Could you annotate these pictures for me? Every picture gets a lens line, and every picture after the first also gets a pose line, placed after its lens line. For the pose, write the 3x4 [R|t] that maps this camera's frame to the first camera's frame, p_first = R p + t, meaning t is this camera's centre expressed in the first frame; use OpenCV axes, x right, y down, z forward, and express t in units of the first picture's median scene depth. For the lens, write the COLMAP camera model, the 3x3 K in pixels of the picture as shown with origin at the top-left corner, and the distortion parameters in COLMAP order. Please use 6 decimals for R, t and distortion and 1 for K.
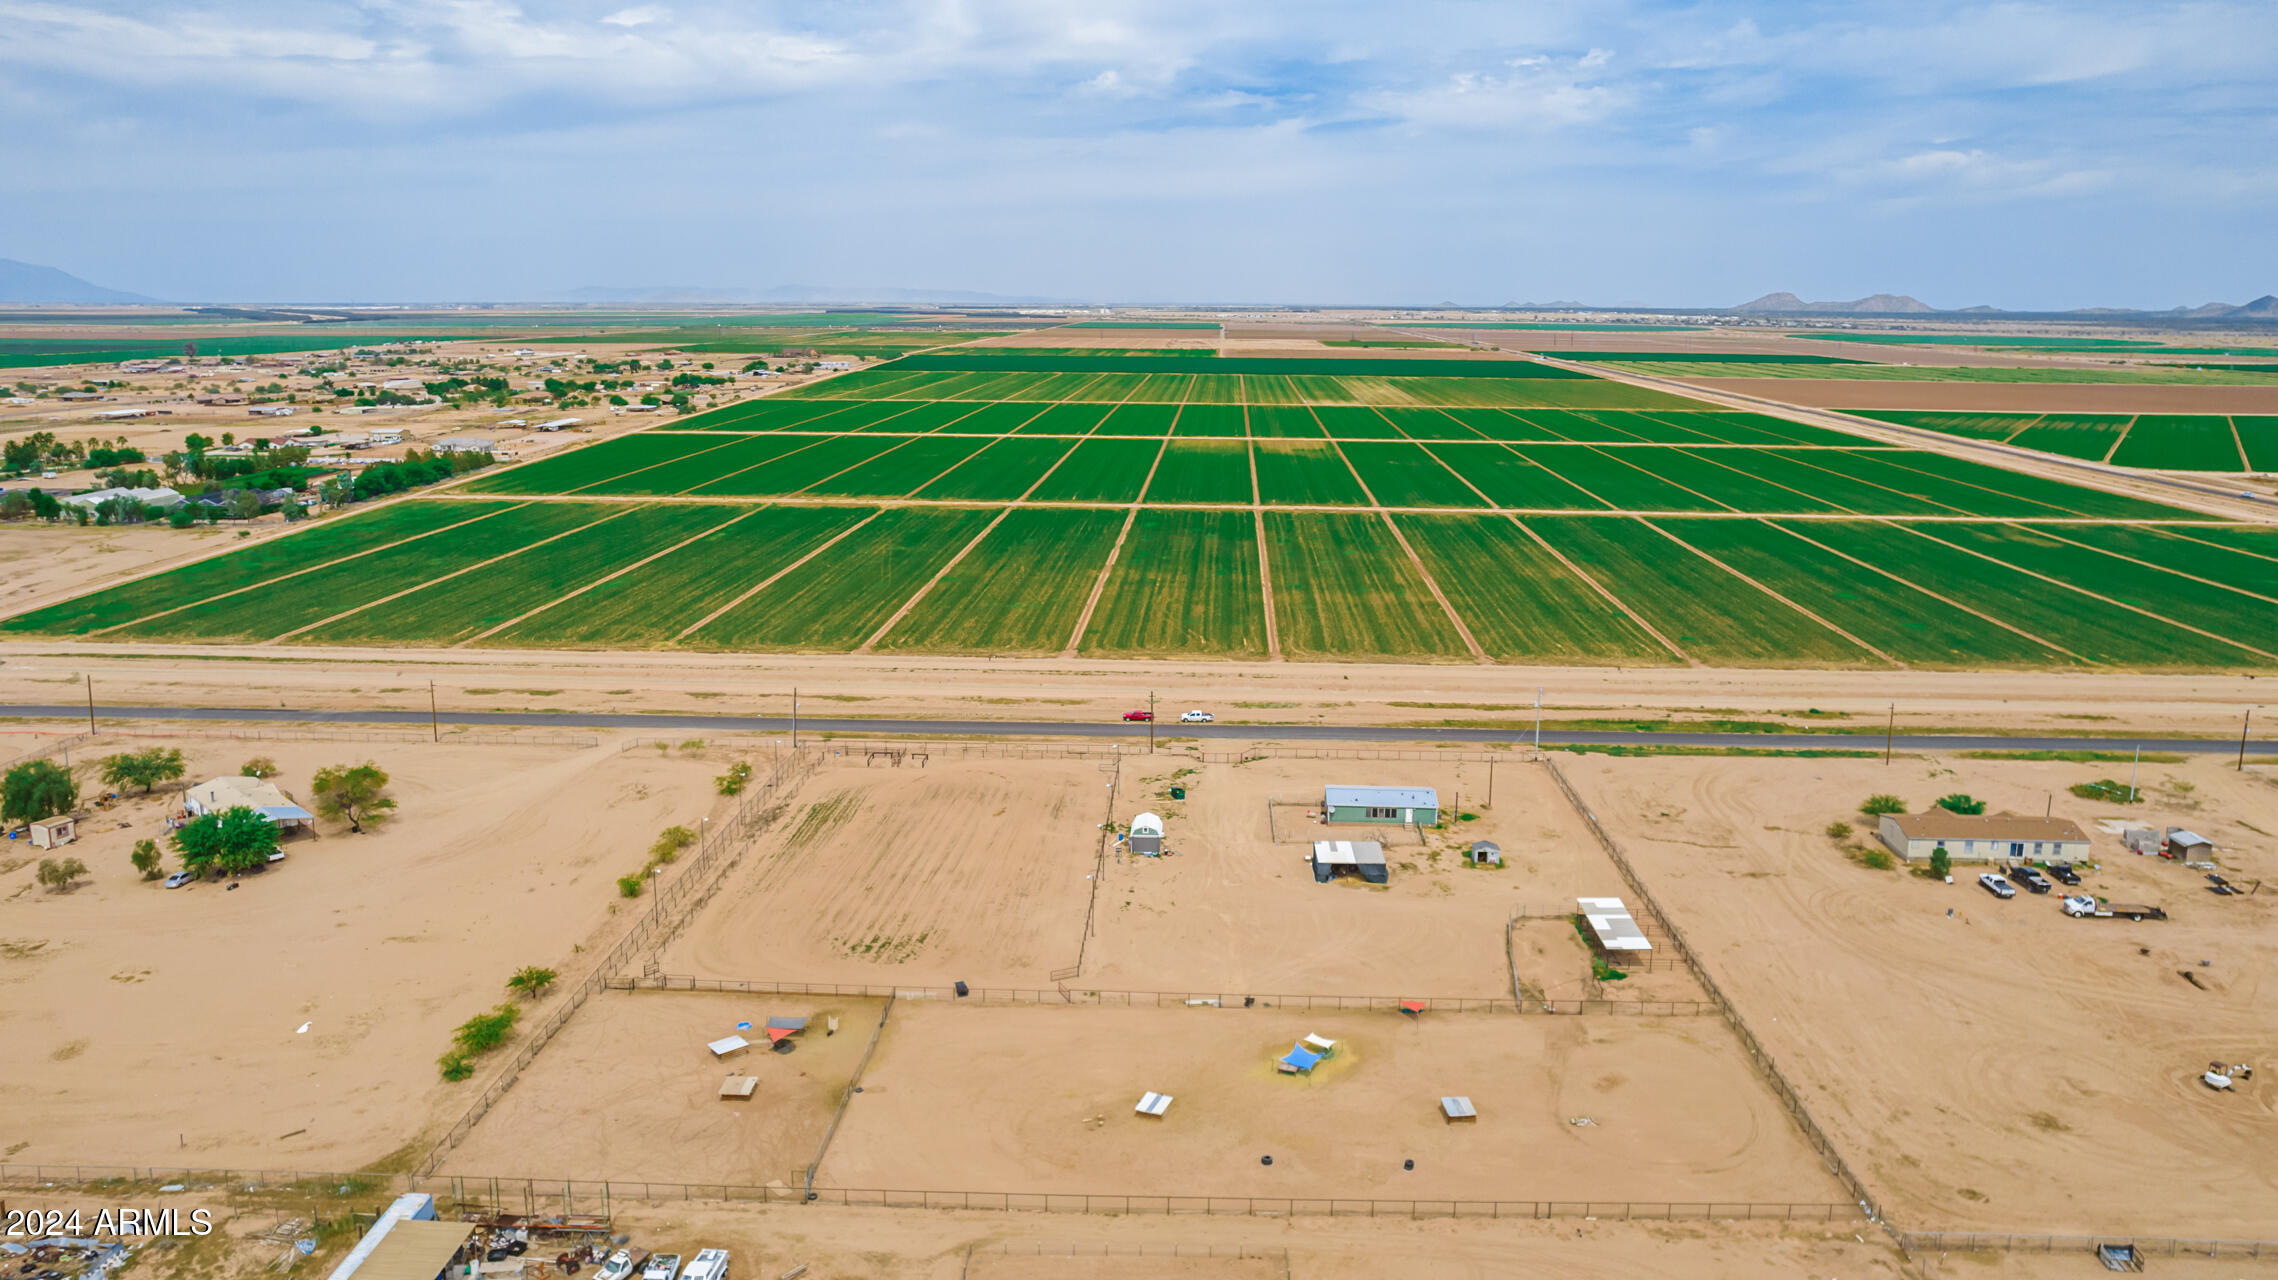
lens RADIAL K [[1508.1, 0, 1163.9], [0, 1508.1, 631.2], [0, 0, 1]] dist [-0.069119, 0.044822]
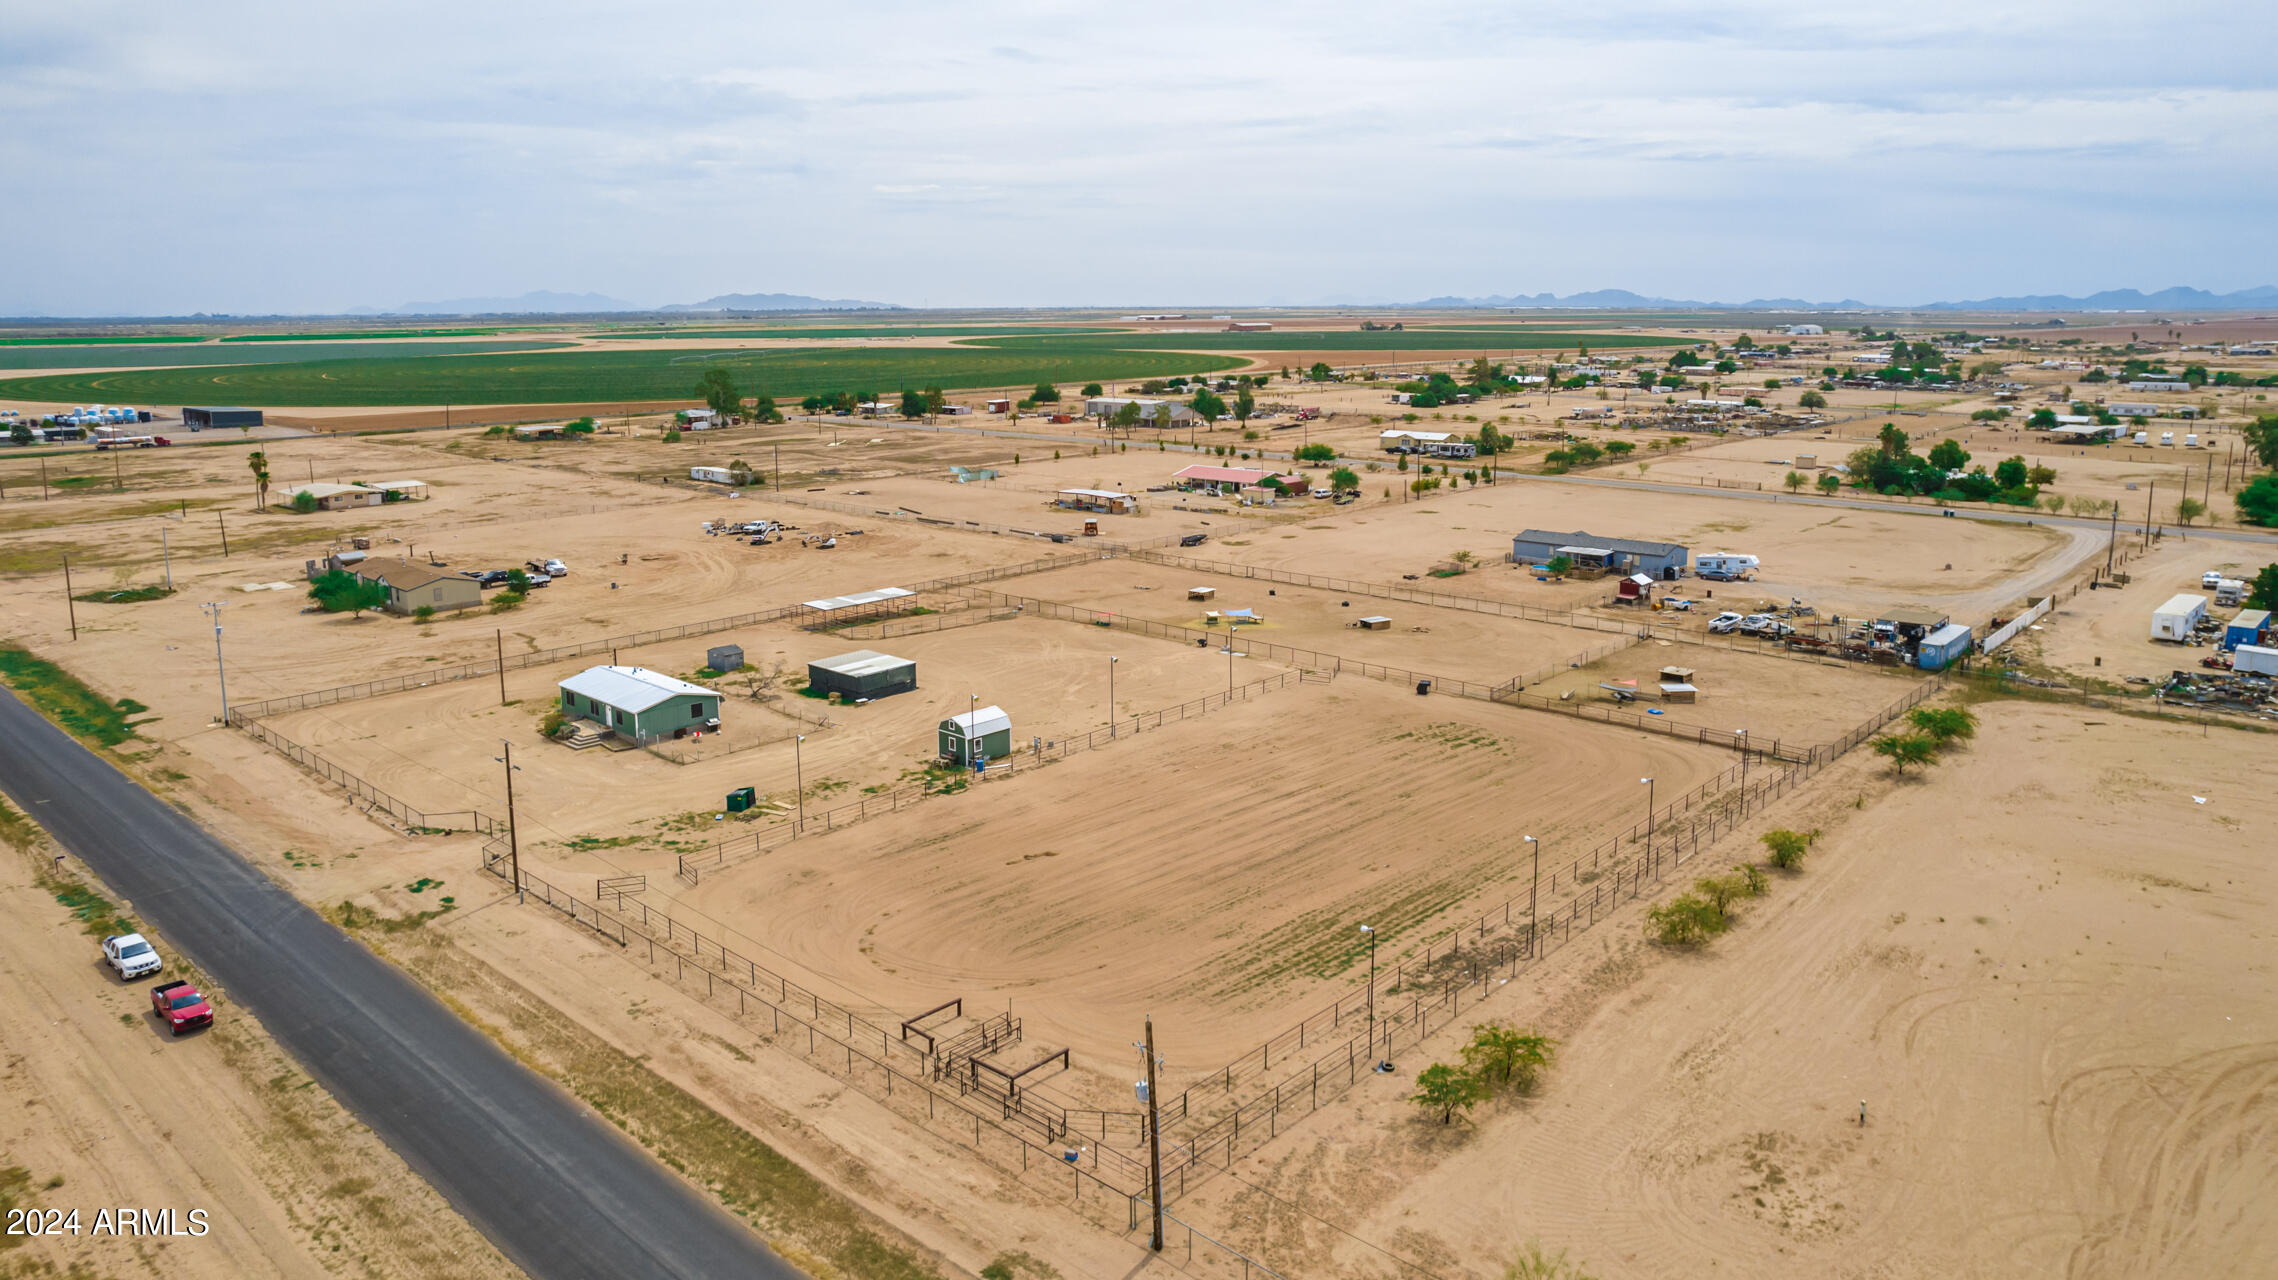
lens RADIAL K [[1488.3, 0, 1159.7], [0, 1488.3, 605.9], [0, 0, 1]] dist [-0.072609, 0.058670]
pose [[-0.763391, -0.133231, 0.632047, -0.380386], [0.138853, 0.921774, 0.362012, -0.111587], [-0.630836, 0.364118, -0.685175, 1.103842]]
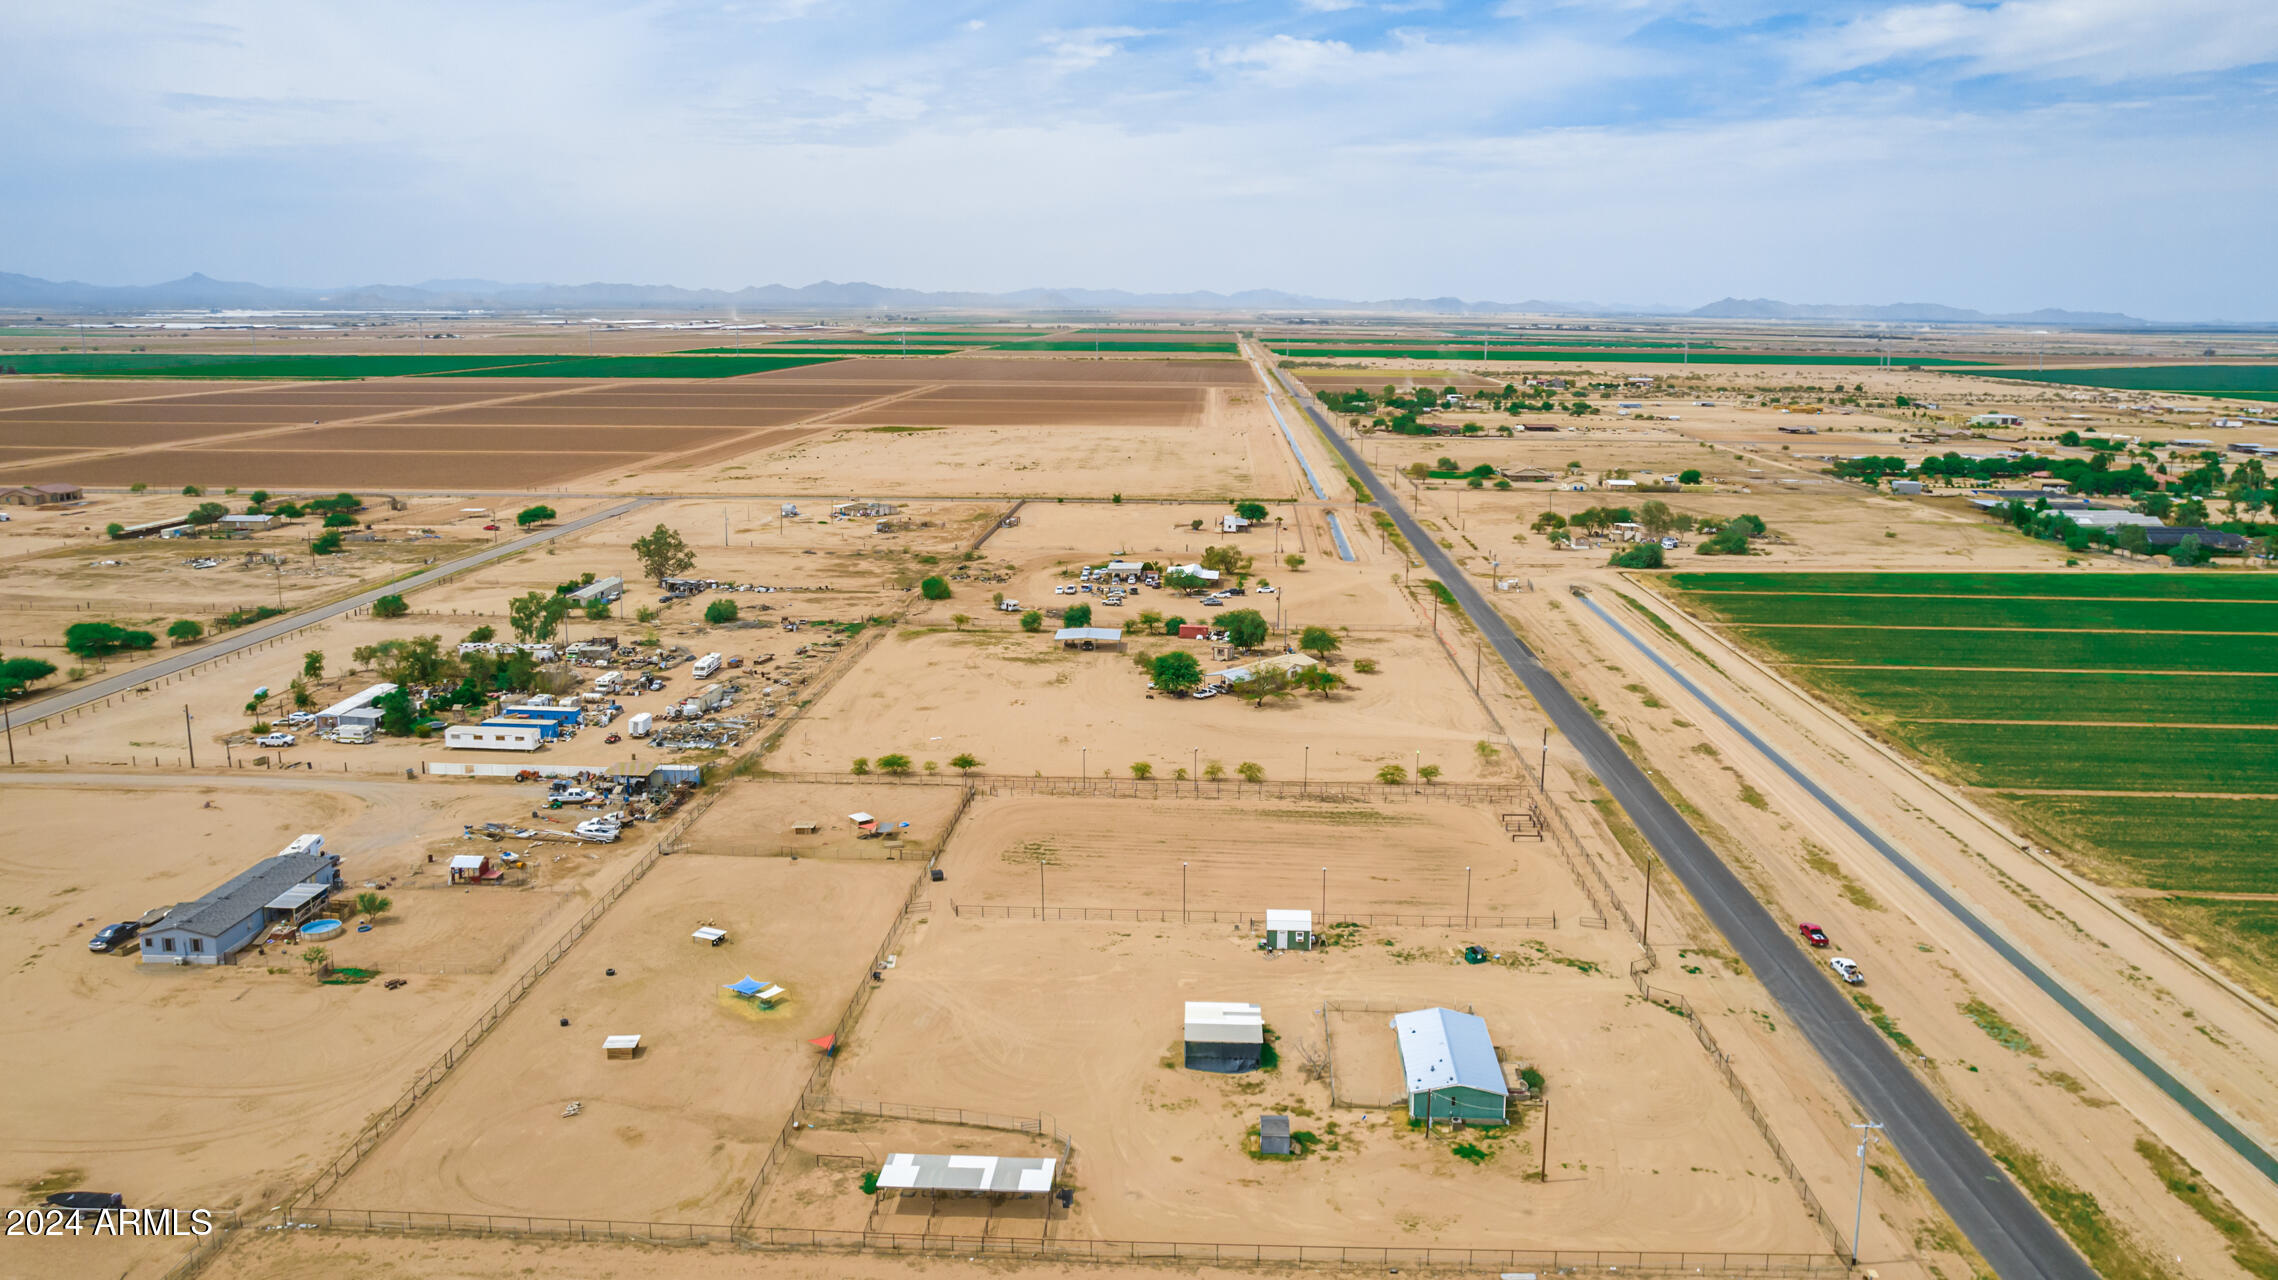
lens RADIAL K [[1543.0, 0, 1155.3], [0, 1543.0, 637.2], [0, 0, 1]] dist [-0.062269, 0.034315]
pose [[-0.009495, 0.203565, -0.979015, 0.663766], [-0.224669, 0.953593, 0.200458, -0.149499], [0.974389, 0.221858, 0.036681, 0.689334]]
